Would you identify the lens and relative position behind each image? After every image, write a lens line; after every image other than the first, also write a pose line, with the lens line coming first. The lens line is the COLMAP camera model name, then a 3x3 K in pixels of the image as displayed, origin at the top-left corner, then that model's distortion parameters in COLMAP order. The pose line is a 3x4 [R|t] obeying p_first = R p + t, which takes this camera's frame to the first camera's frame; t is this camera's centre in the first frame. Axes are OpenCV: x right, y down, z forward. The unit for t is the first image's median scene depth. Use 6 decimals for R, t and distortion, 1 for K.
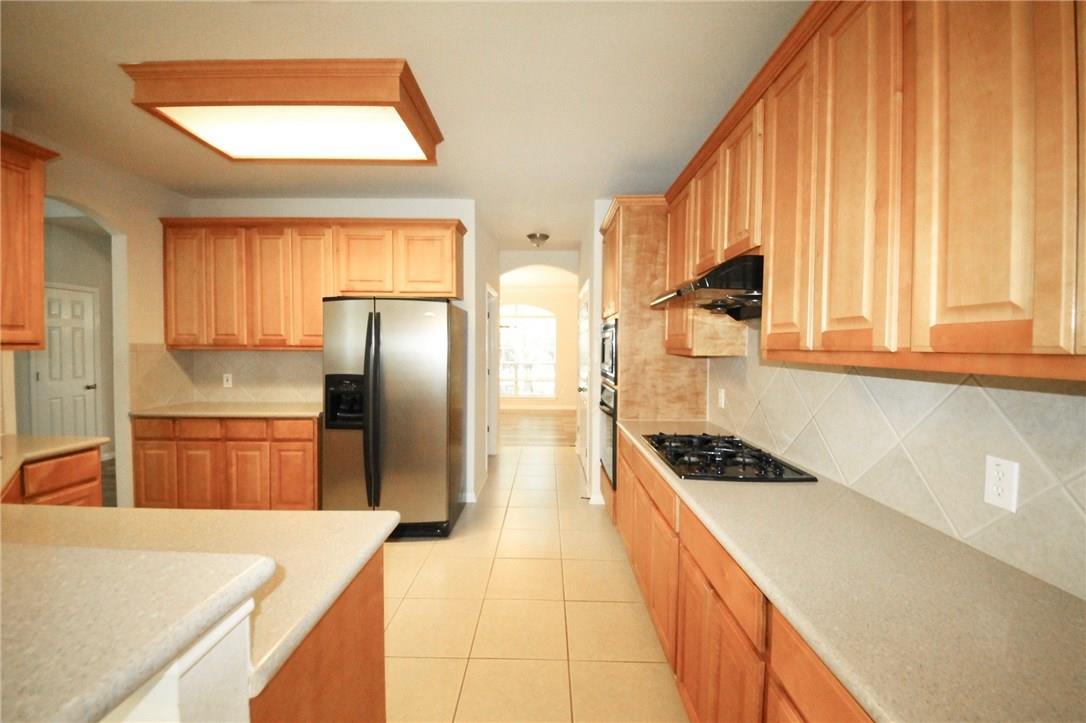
lens RADIAL K [[416.0, 0, 539.6], [0, 416.0, 357.1], [0, 0, 1]] dist [-0.000013, -0.000828]
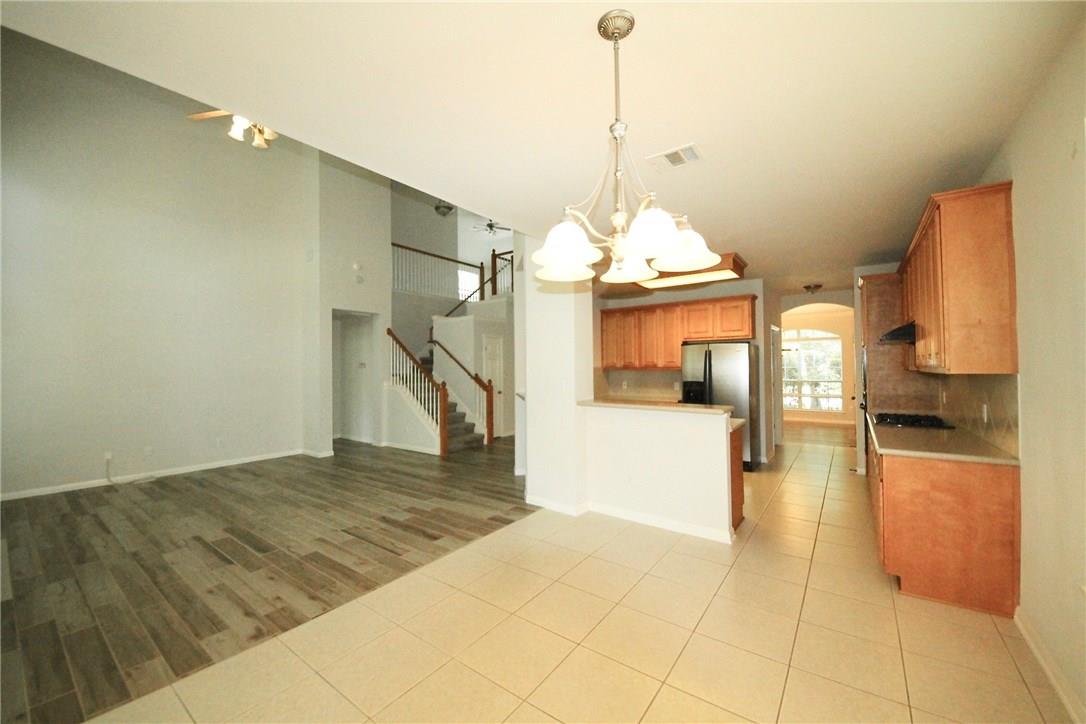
lens RADIAL K [[416.0, 0, 533.1], [0, 416.0, 359.4], [0, 0, 1]] dist [-0.000013, -0.000828]
pose [[0.804109, -0.022773, -0.594045, 0.092092], [-0.002961, 0.999100, -0.042310, 0.019114], [0.594474, 0.035781, 0.803318, -0.923407]]
